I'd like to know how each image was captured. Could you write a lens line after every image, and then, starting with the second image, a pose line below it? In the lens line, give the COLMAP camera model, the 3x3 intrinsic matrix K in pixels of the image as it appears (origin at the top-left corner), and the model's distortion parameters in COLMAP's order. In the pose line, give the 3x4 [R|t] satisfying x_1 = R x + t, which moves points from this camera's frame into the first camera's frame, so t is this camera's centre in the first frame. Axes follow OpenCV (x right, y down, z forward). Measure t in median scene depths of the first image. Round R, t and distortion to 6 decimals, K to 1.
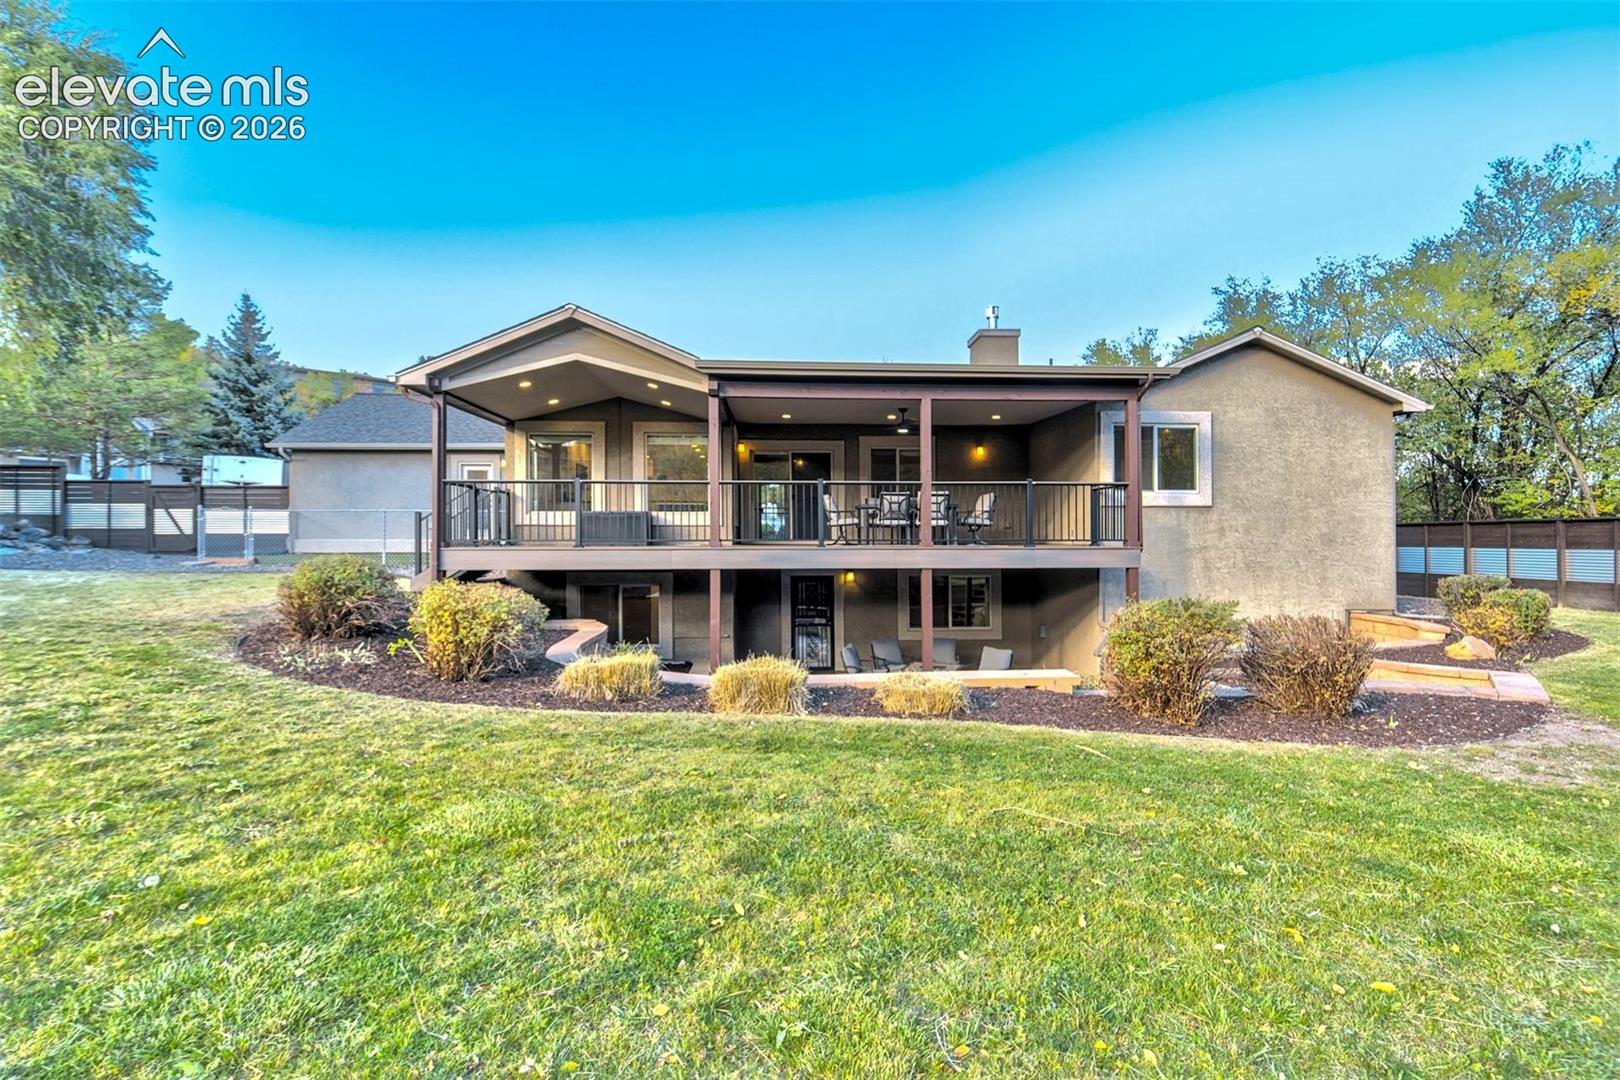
lens RADIAL K [[740.6, 0, 807.6], [0, 740.6, 540.6], [0, 0, 1]] dist [0.004033, -0.001239]
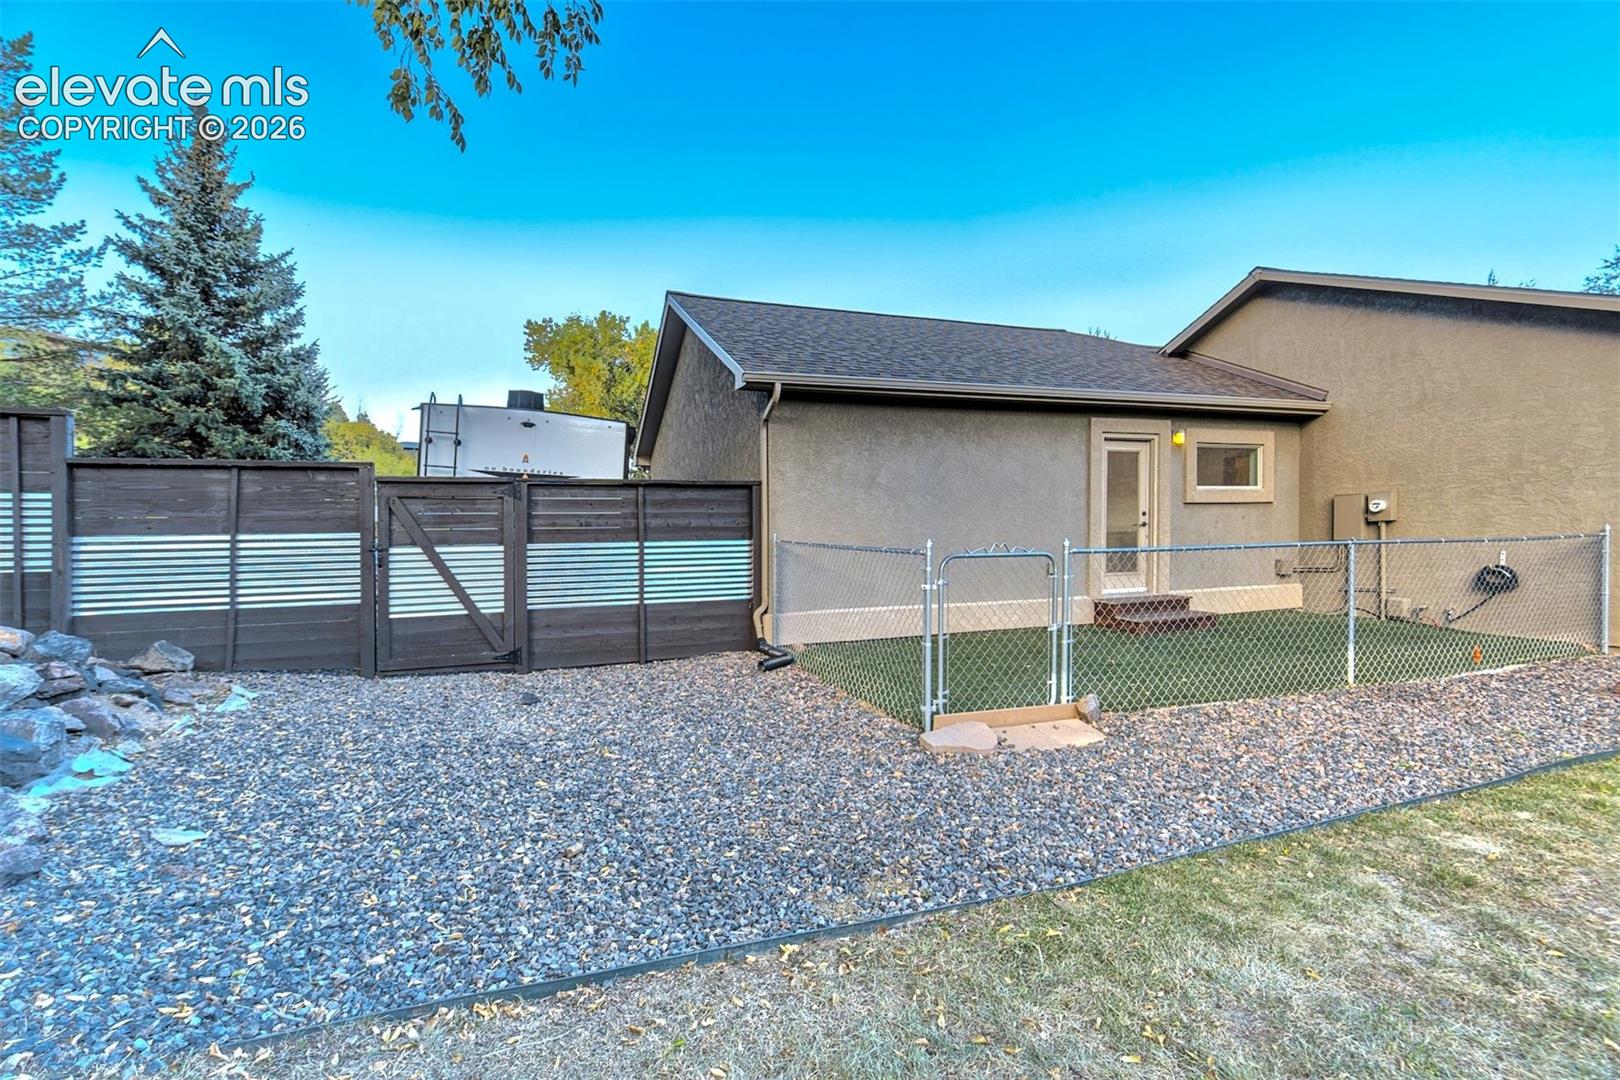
lens RADIAL K [[740.6, 0, 807.9], [0, 740.6, 551.5], [0, 0, 1]] dist [0.004033, -0.001239]
pose [[0.951551, -0.023140, 0.306620, -1.164705], [0.022352, 0.999732, 0.006083, -0.055342], [-0.306679, 0.001065, 0.951813, 0.890950]]
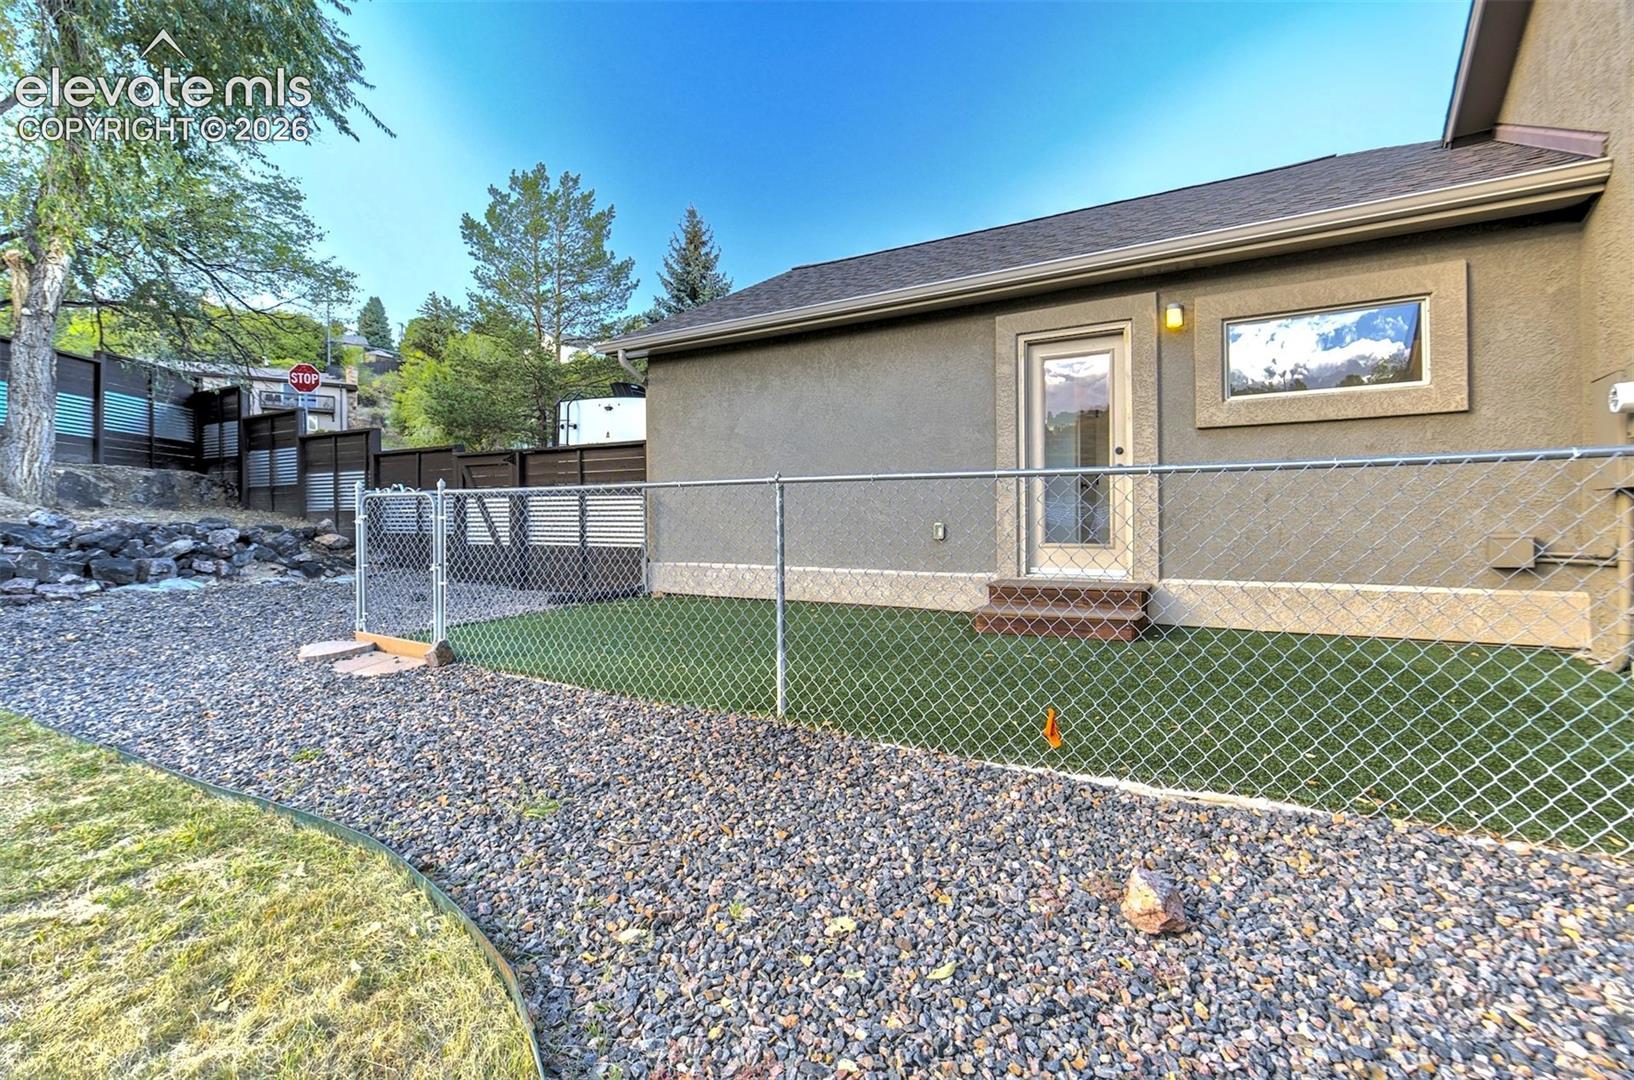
lens RADIAL K [[747.0, 0, 817.8], [0, 747.0, 529.7], [0, 0, 1]] dist [0.004033, -0.001239]
pose [[0.833685, 0.006320, -0.552204, -0.532237], [-0.006661, 0.999977, 0.001388, -0.031949], [0.552200, 0.002521, 0.833708, 1.000017]]
